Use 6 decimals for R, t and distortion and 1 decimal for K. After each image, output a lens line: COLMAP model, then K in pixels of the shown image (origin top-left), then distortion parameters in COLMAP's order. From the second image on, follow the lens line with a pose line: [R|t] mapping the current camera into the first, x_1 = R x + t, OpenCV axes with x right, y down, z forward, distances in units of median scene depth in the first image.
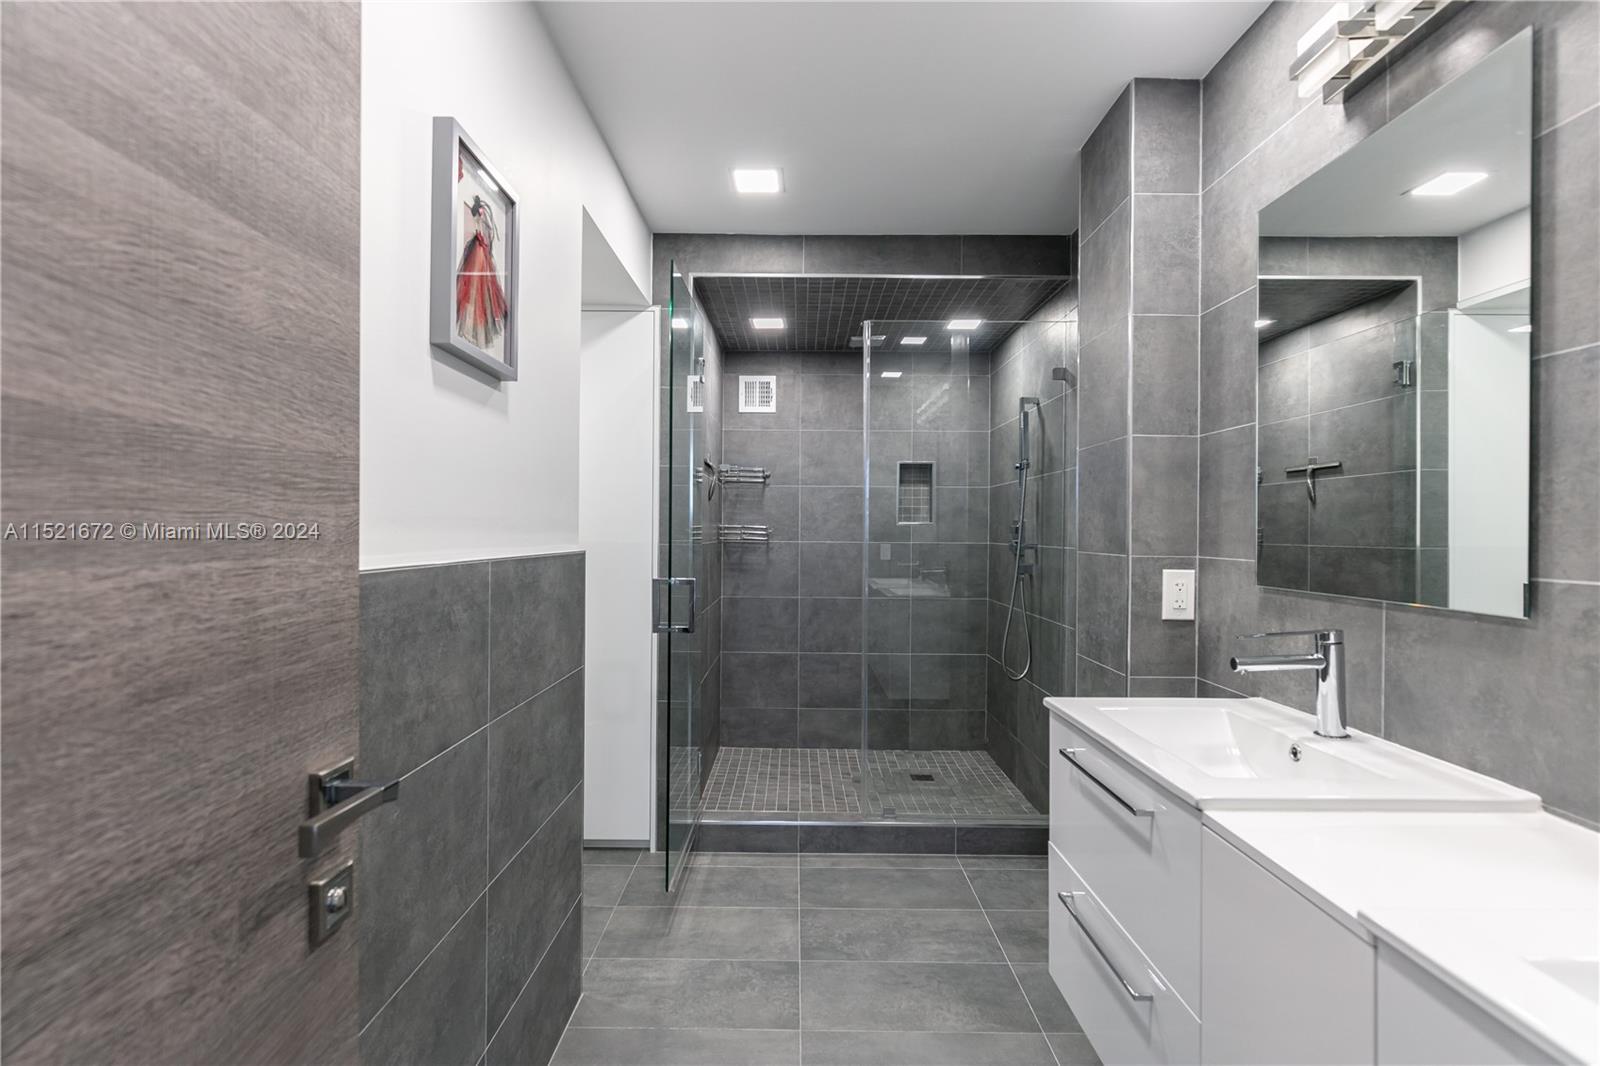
lens RADIAL K [[811.2, 0, 800.6], [0, 811.2, 530.6], [0, 0, 1]] dist [0.000116, -0.000043]
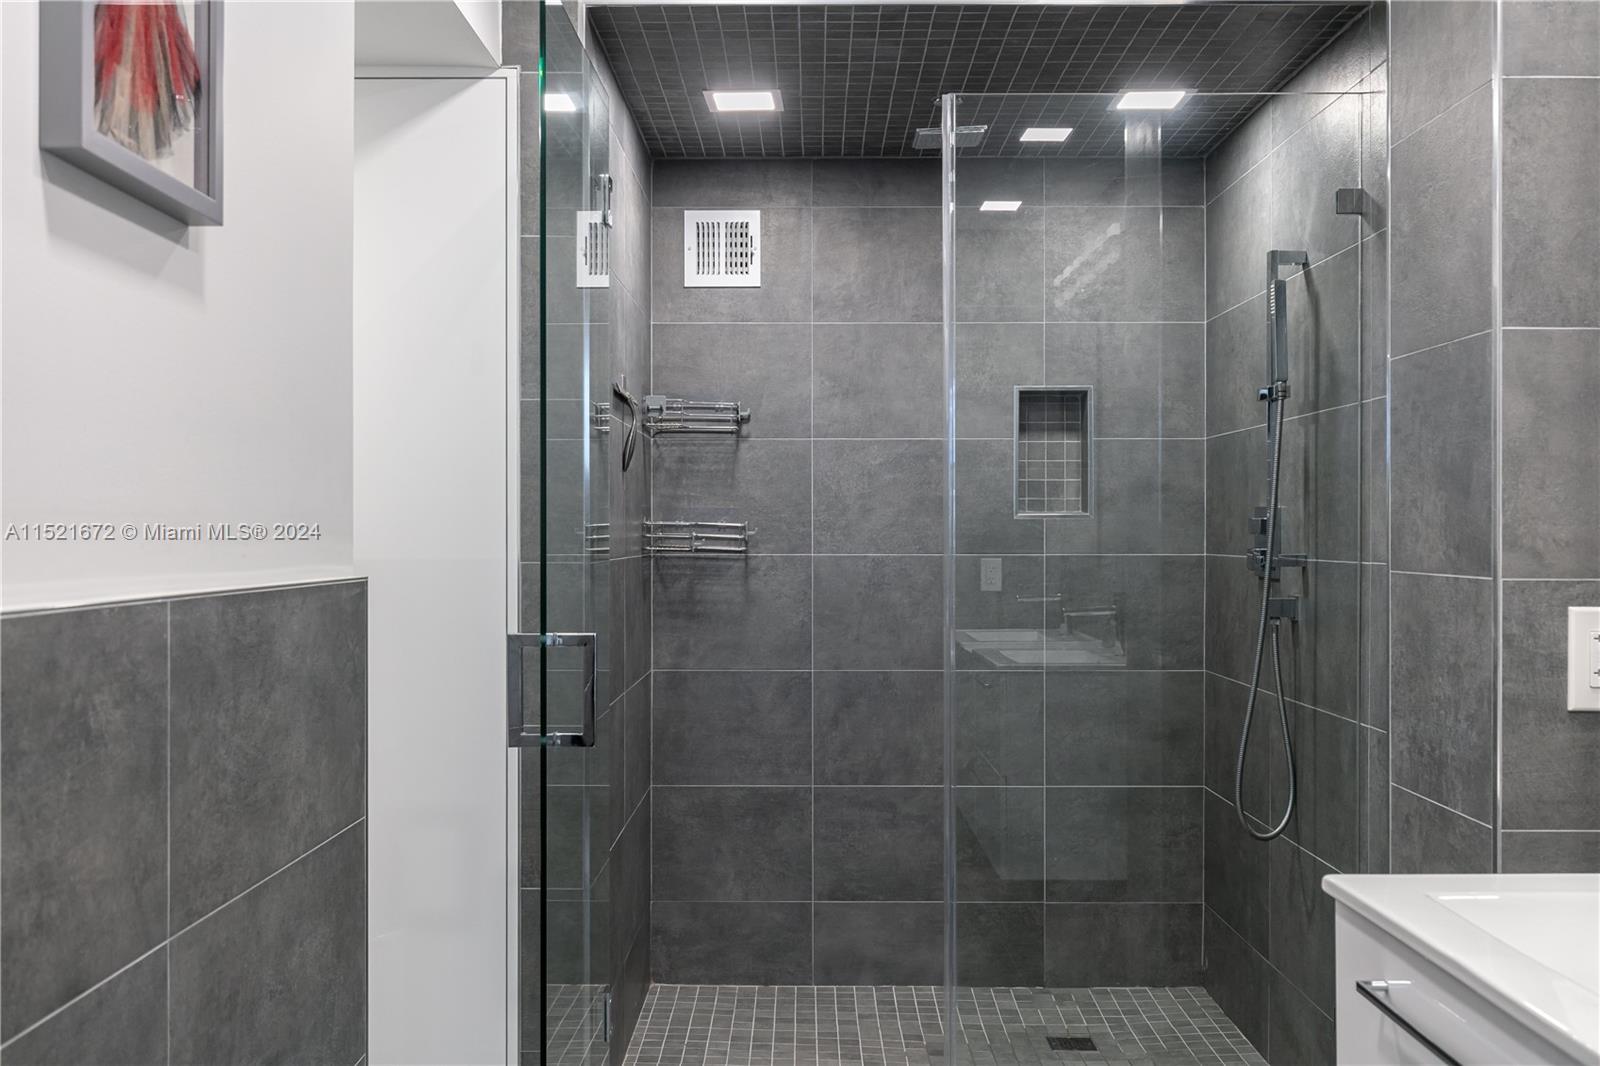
lens RADIAL K [[1574.1, 0, 798.8], [0, 1574.1, 532.4], [0, 0, 1]] dist [-0.001487, 0.000000]
pose [[0.999963, -0.008015, -0.003278, -0.006277], [0.008025, 0.999963, 0.003017, -0.002471], [0.003254, -0.003043, 0.999990, 0.067082]]
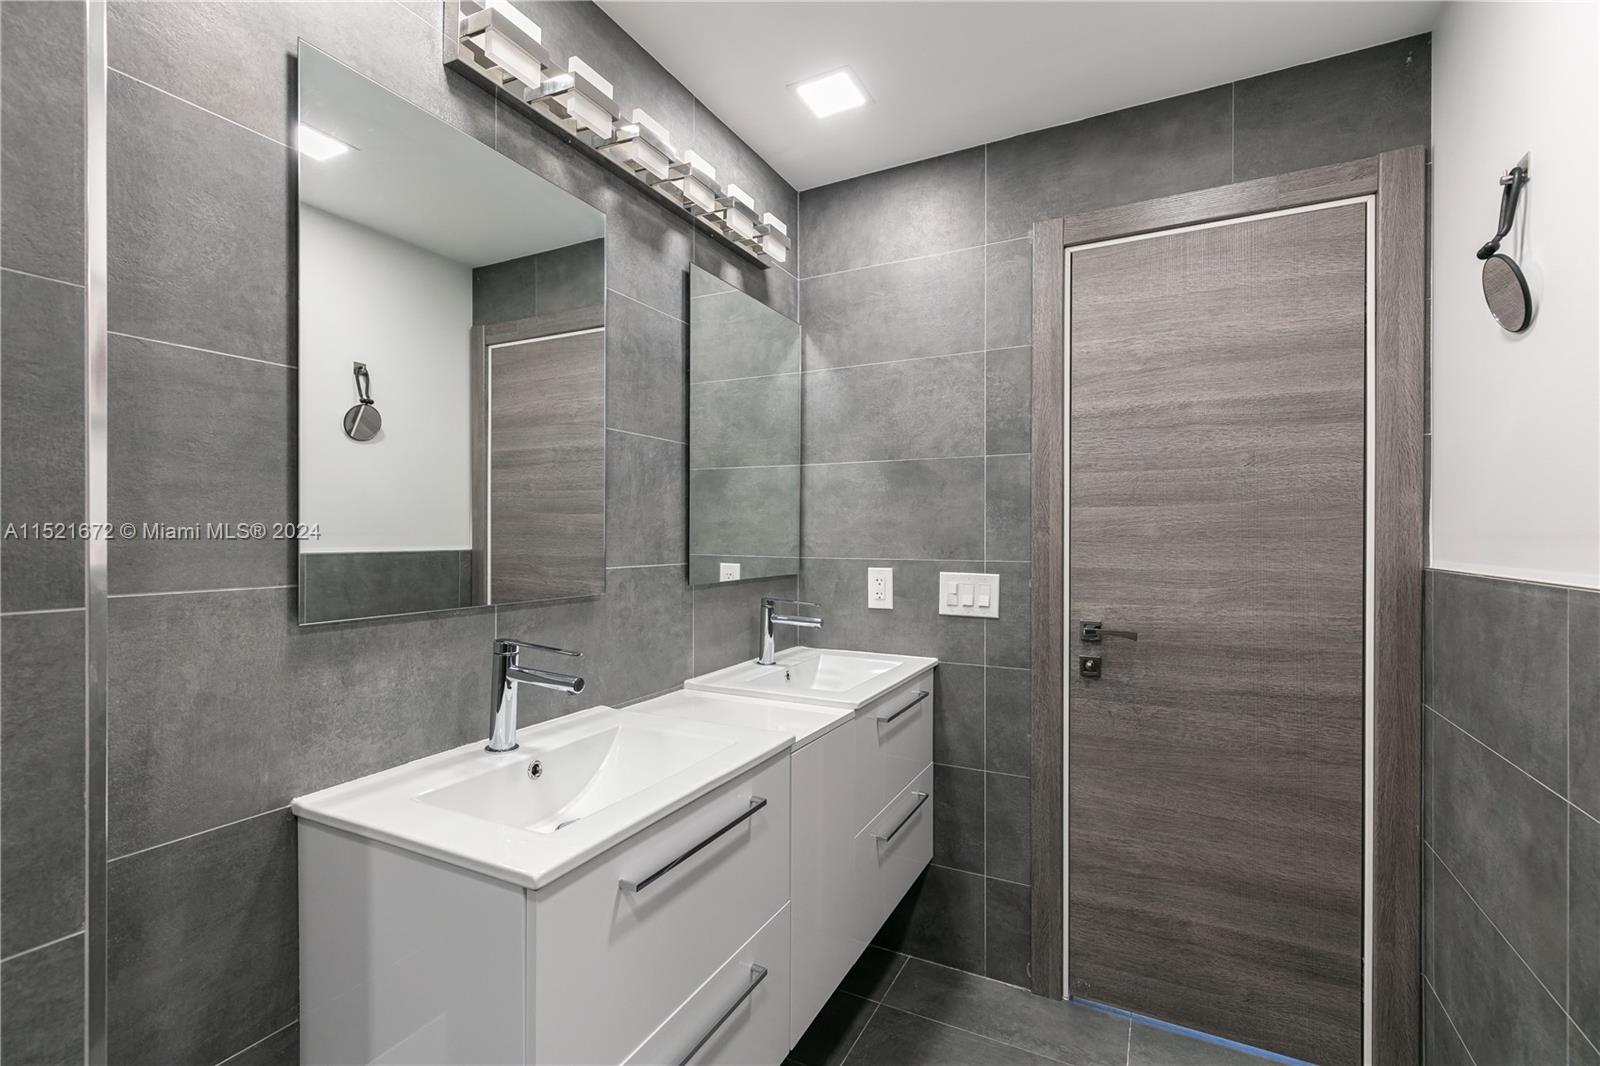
lens RADIAL K [[727.4, 0, 799.8], [0, 727.4, 533.9], [0, 0, 1]] dist [-0.000322, -0.000017]
pose [[-0.886353, -0.009165, 0.462919, -0.057980], [-0.008780, 0.999957, 0.002987, -0.009648], [-0.462926, -0.001417, -0.886396, 1.387680]]
